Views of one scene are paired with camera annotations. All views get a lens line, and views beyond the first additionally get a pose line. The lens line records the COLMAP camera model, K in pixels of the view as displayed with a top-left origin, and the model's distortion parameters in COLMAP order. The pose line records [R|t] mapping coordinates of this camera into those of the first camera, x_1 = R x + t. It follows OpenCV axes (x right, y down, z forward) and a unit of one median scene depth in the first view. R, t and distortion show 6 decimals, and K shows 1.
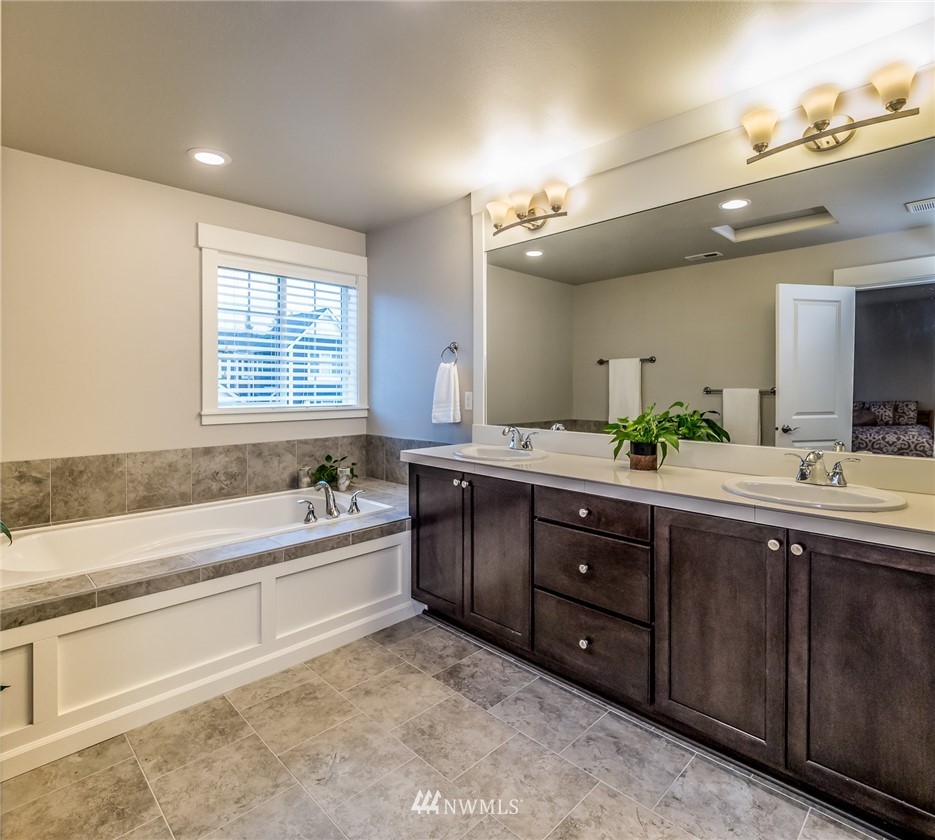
lens RADIAL K [[516.1, 0, 467.5], [0, 516.1, 420.0], [0, 0, 1]] dist [0.002816, 0.000932]
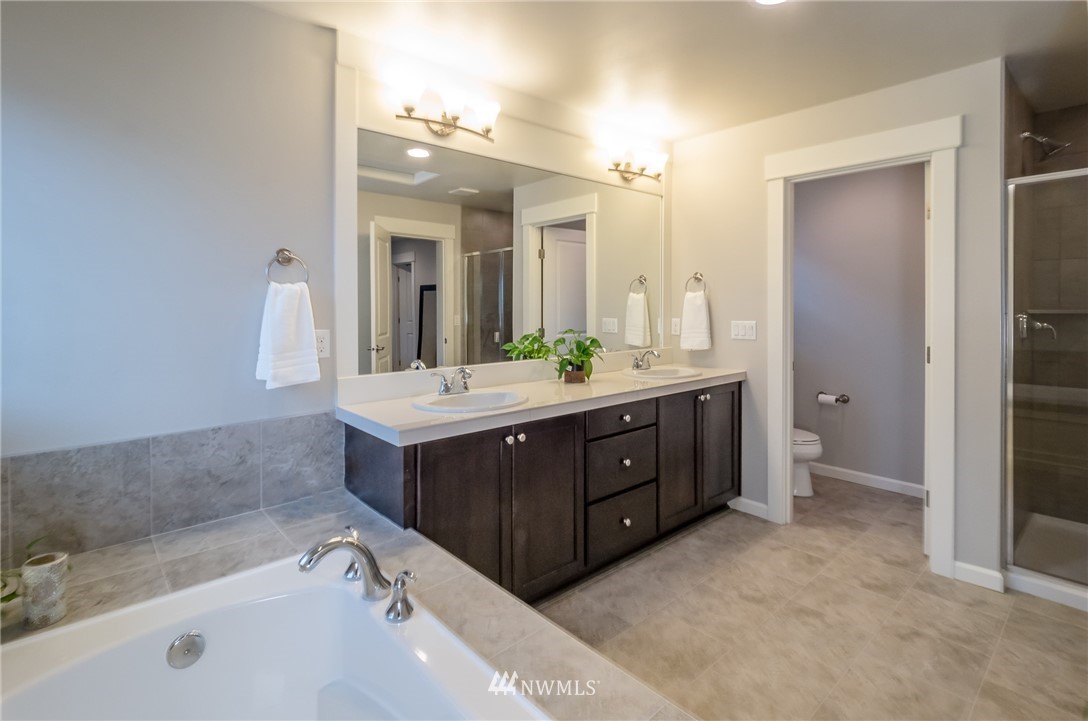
lens RADIAL K [[523.3, 0, 544.0], [0, 523.3, 360.5], [0, 0, 1]] dist [0.019845, -0.000119]
pose [[0.054728, -0.087797, 0.994634, -0.955902], [0.085229, 0.992902, 0.082954, -0.075166], [-0.994857, 0.080232, 0.061823, 1.027602]]
